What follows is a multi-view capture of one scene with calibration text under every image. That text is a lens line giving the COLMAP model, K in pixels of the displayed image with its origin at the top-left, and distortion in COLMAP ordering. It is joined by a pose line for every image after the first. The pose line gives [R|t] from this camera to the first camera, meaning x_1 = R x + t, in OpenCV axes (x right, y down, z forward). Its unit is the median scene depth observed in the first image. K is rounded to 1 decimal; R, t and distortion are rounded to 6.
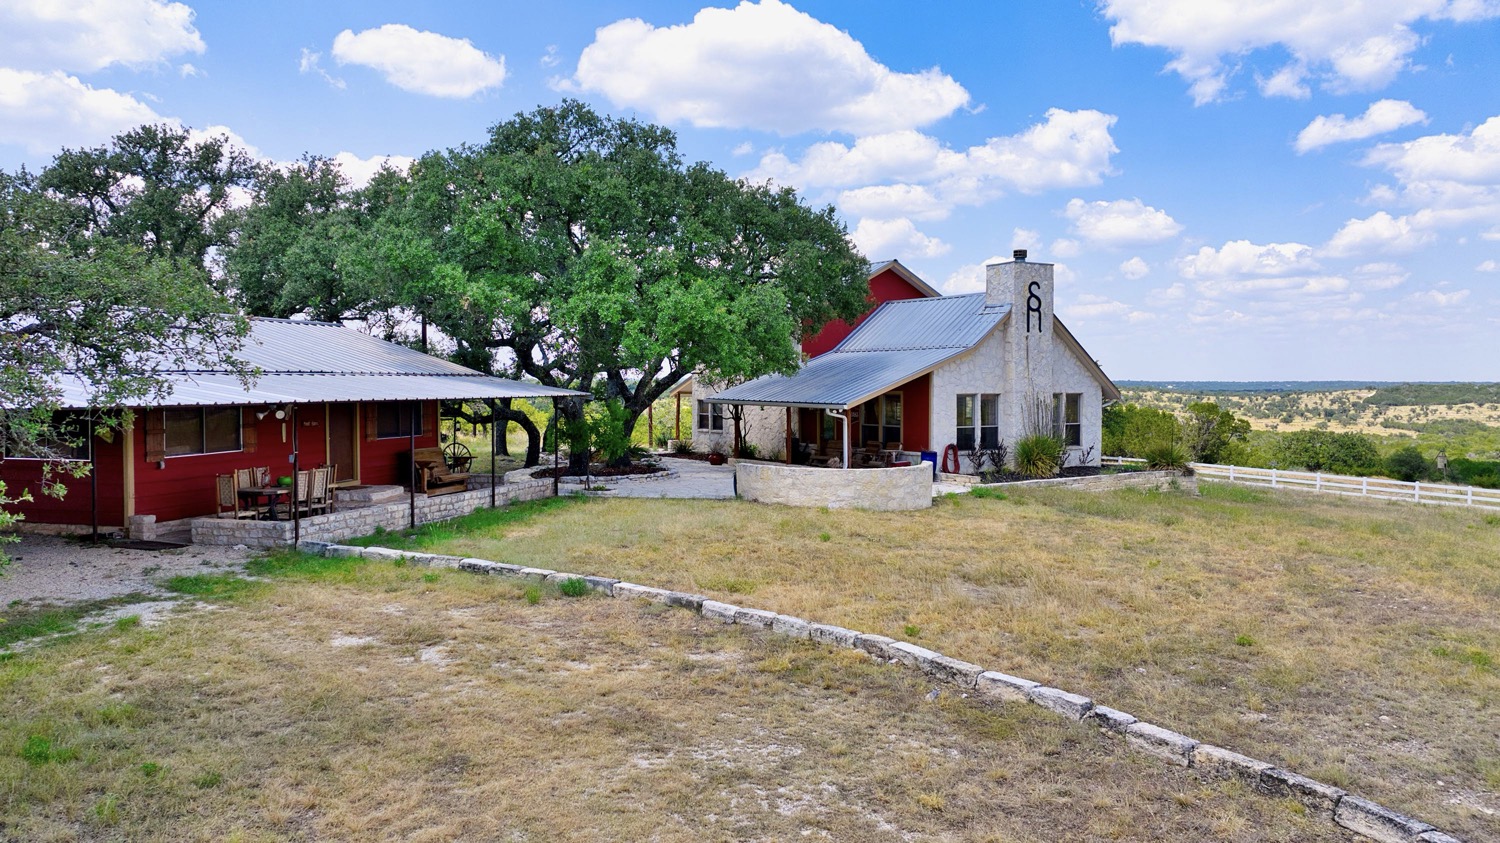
lens RADIAL K [[1049.6, 0, 750.0], [0, 1049.6, 421.5], [0, 0, 1]] dist [-0.005293, -0.011236]
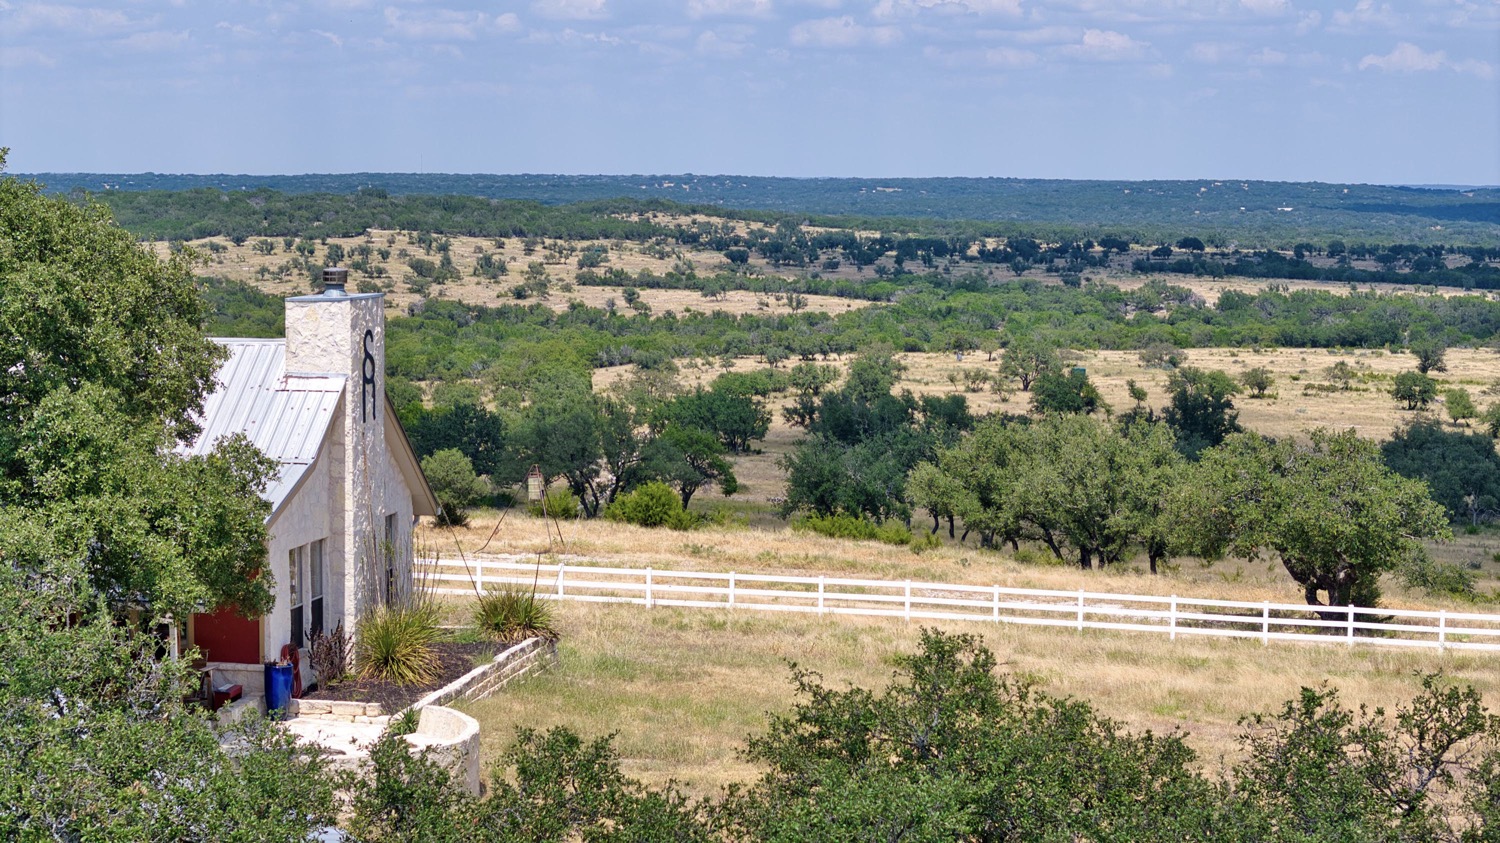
lens RADIAL K [[3022.2, 0, 750.0], [0, 3022.2, 421.5], [0, 0, 1]] dist [-0.167516, -0.016074]
pose [[0.698046, -0.052248, 0.714144, -0.725907], [0.015950, 0.998221, 0.057441, -0.173021], [-0.715875, -0.028706, 0.697638, -0.256371]]
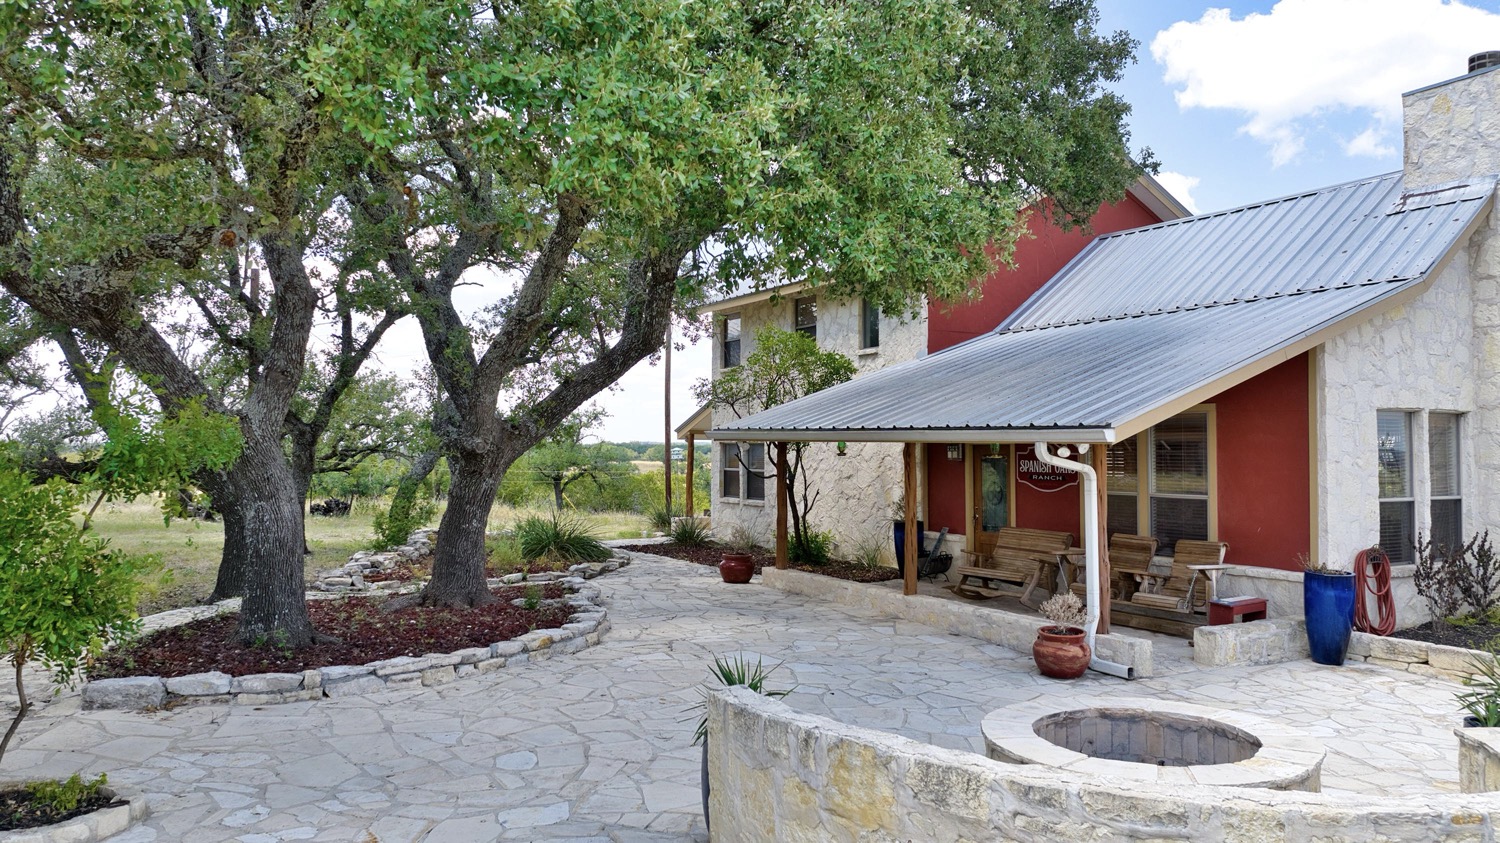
lens RADIAL K [[1049.6, 0, 750.0], [0, 1049.6, 421.5], [0, 0, 1]] dist [-0.005293, -0.011236]
pose [[0.997026, -0.000294, -0.077071, 0.007755], [-0.004398, 0.998146, -0.060707, 0.001122], [0.076946, 0.060866, 0.995176, 0.598883]]
